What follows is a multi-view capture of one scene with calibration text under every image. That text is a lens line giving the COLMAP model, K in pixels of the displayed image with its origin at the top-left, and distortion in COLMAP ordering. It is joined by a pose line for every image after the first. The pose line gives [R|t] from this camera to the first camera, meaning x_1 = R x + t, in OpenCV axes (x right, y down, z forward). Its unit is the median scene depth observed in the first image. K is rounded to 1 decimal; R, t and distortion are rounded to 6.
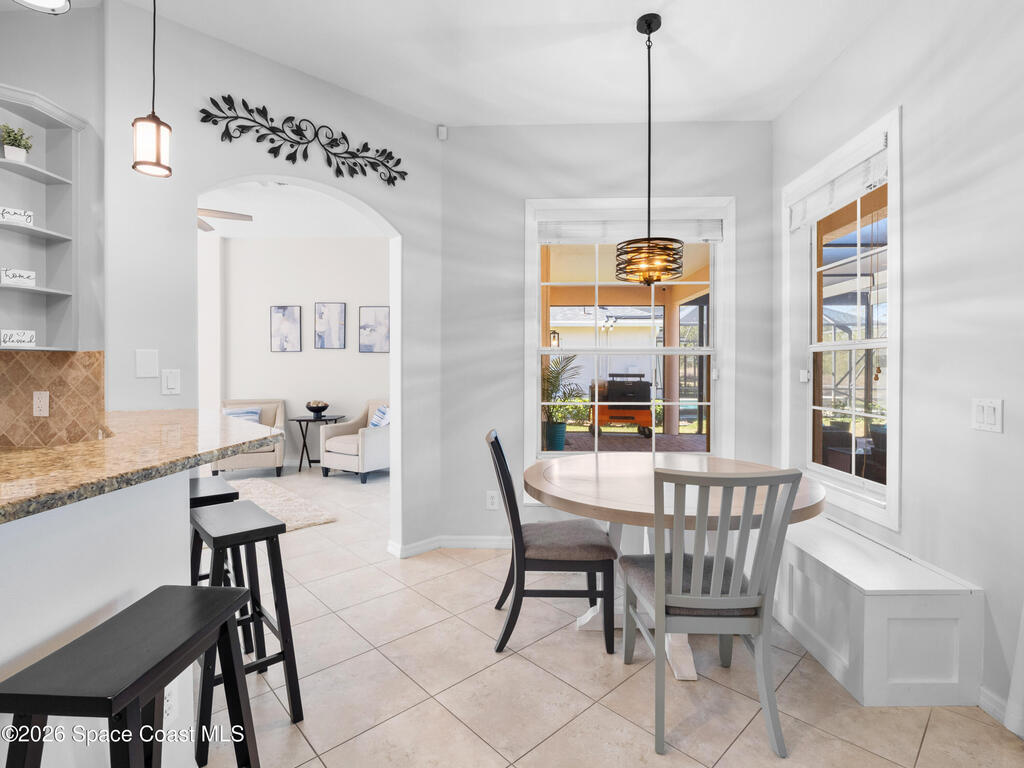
lens RADIAL K [[496.4, 0, 509.0], [0, 496.4, 373.7], [0, 0, 1]] dist [-0.012054, -0.001377]
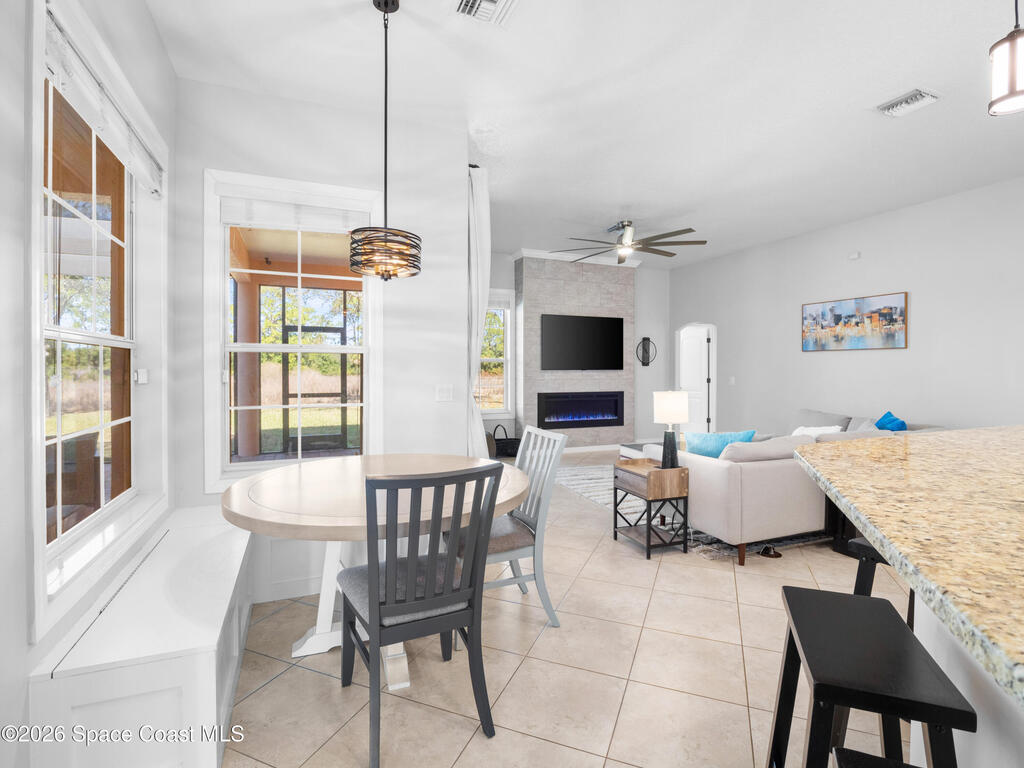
lens RADIAL K [[496.4, 0, 506.6], [0, 496.4, 371.2], [0, 0, 1]] dist [-0.012054, -0.001377]
pose [[-0.419355, -0.007570, 0.907791, -0.575761], [0.007595, 0.999901, 0.011847, -0.014125], [-0.907791, 0.011863, -0.419256, 1.024683]]
